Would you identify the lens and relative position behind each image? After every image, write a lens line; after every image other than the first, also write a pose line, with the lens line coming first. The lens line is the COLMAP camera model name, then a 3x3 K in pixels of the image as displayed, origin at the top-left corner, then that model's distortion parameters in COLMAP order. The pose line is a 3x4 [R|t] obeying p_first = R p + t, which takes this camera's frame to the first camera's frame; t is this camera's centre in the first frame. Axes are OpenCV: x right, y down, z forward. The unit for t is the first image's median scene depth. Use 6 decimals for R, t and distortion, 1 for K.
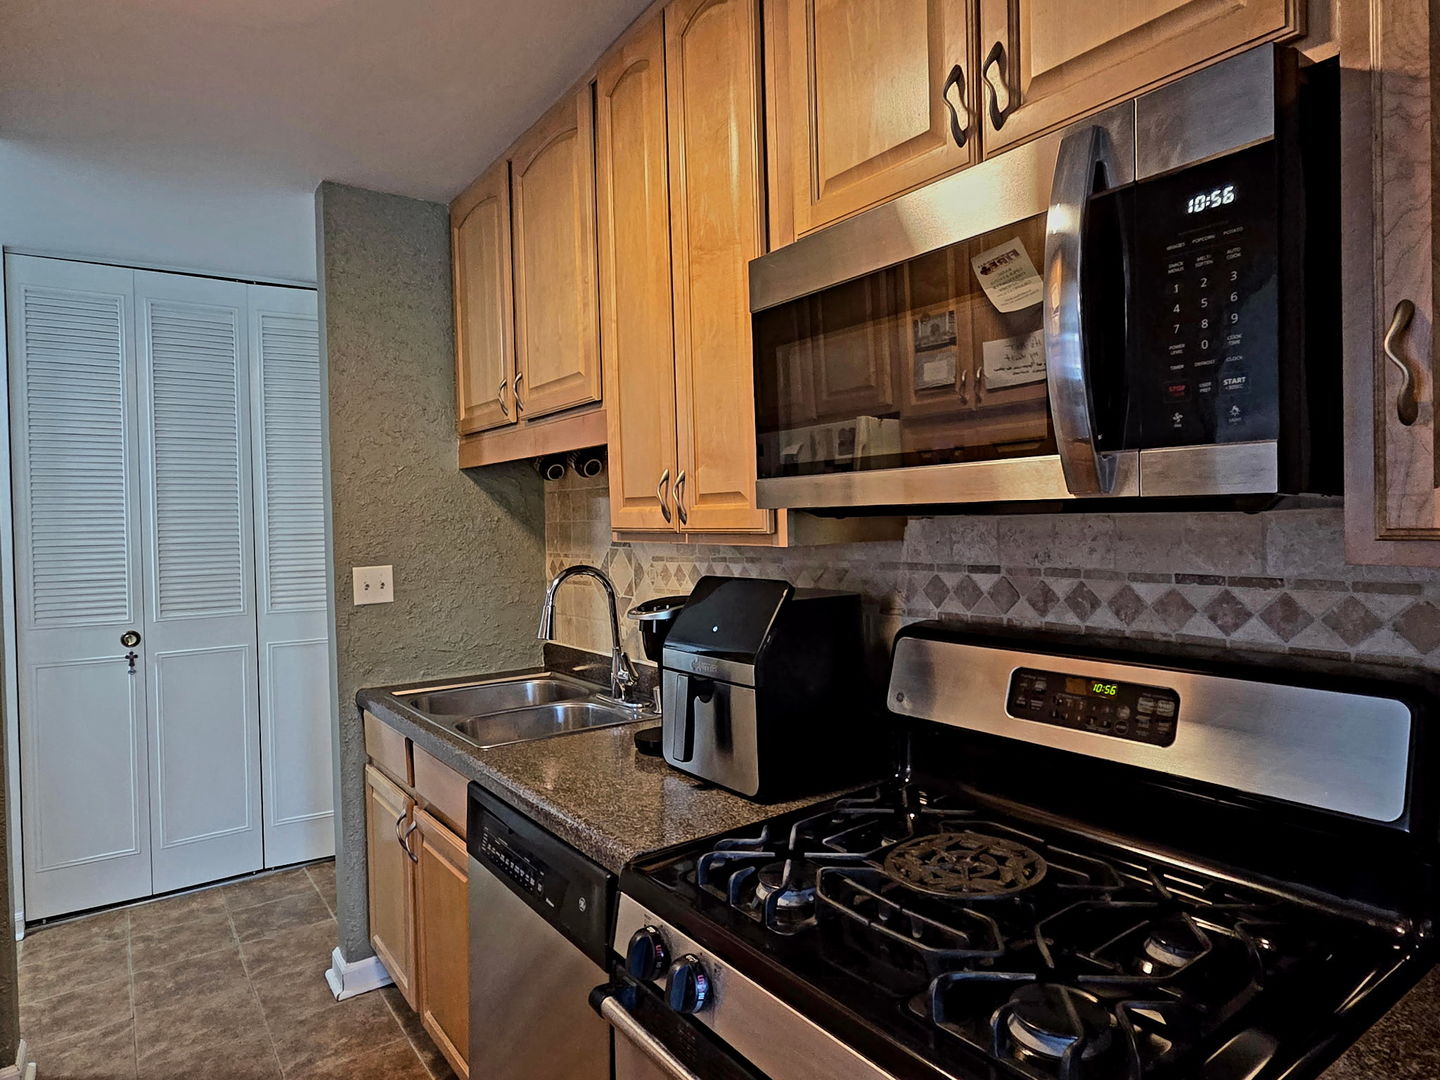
lens RADIAL K [[866.3, 0, 720.0], [0, 866.3, 540.0], [0, 0, 1]] dist [0.001141, 0.000695]
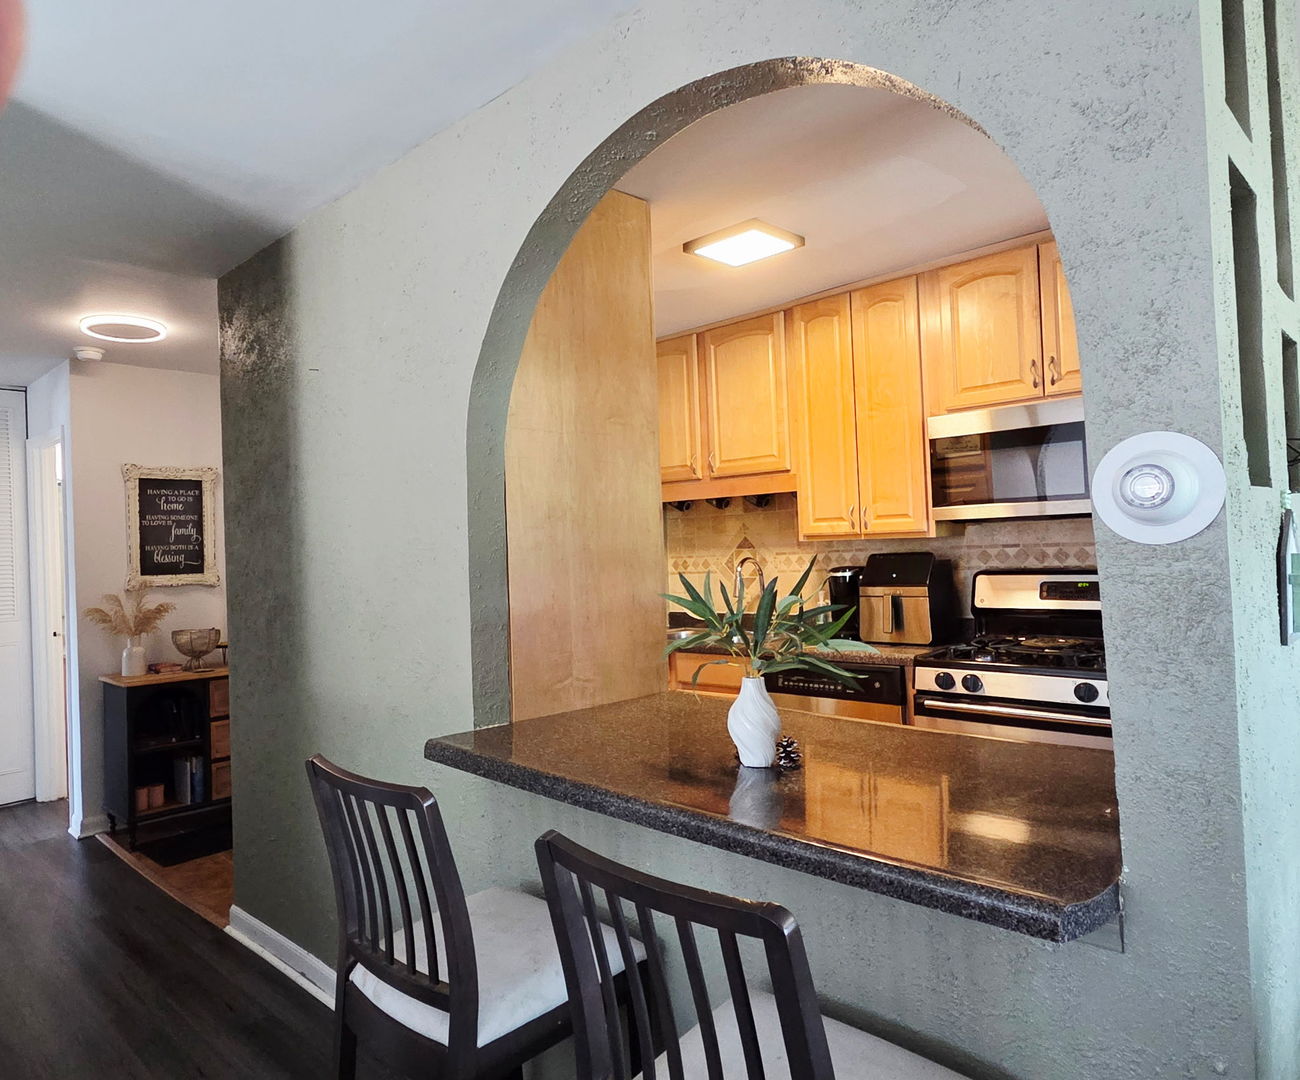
lens RADIAL K [[768.1, 0, 650.0], [0, 768.1, 540.0], [0, 0, 1]] dist [-0.000268, -0.000051]
pose [[0.990264, -0.014234, 0.138471, -0.933808], [0.018840, 0.999310, -0.032010, 0.065006], [-0.137919, 0.034307, 0.989849, -0.905016]]
